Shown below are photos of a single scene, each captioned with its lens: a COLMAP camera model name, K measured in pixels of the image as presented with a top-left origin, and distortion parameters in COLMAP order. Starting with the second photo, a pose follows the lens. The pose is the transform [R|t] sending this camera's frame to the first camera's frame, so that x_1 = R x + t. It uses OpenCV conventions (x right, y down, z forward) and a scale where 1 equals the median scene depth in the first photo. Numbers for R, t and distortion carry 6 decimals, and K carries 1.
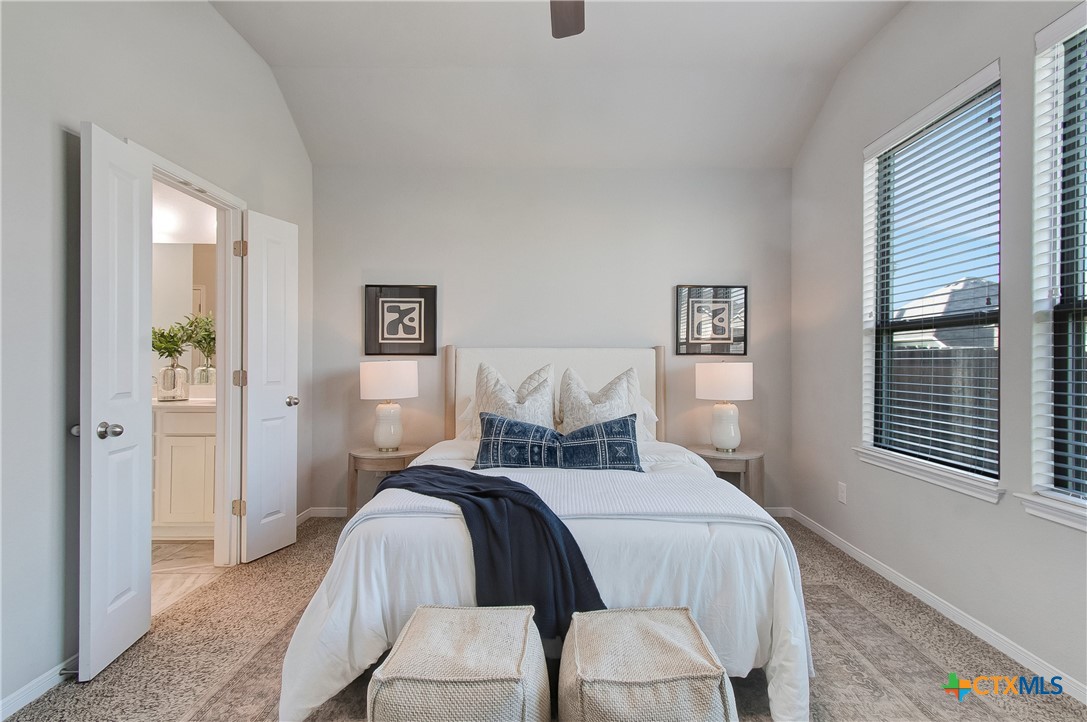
lens RADIAL K [[496.3, 0, 541.5], [0, 496.3, 365.6], [0, 0, 1]] dist [0.003081, 0.000002]
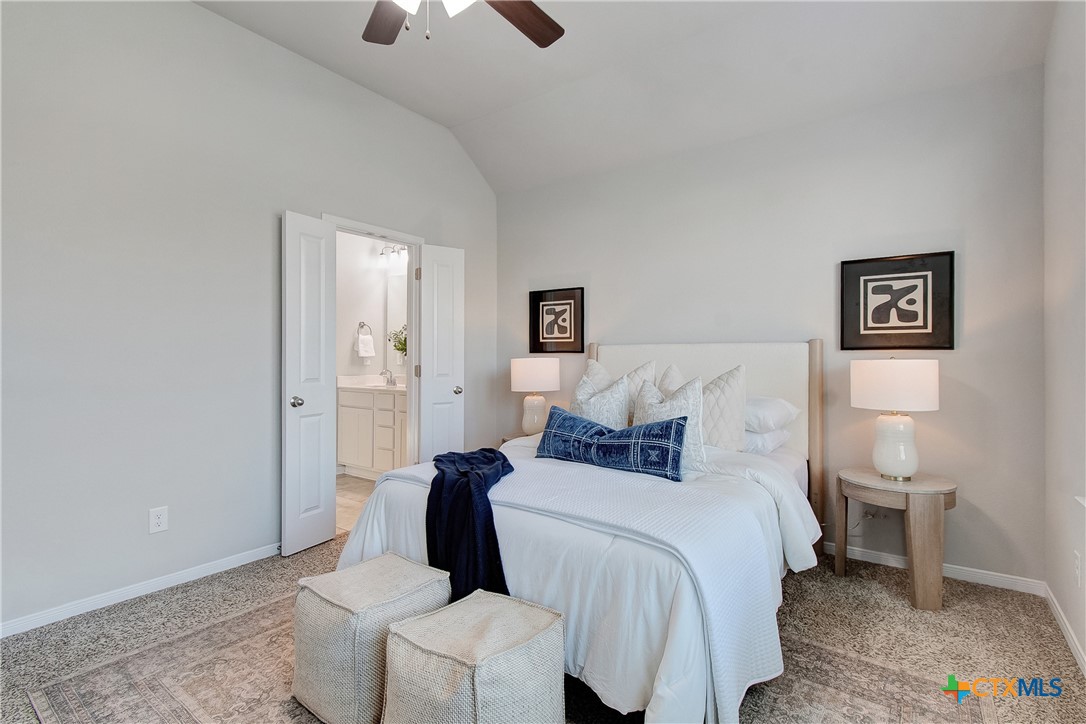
lens RADIAL K [[495.8, 0, 541.0], [0, 495.8, 366.5], [0, 0, 1]] dist [0.003081, 0.000002]
pose [[0.817466, 0.008804, -0.575910, 0.482440], [-0.005174, 0.999955, 0.007941, 0.001474], [0.575954, -0.003512, 0.817475, 0.117489]]
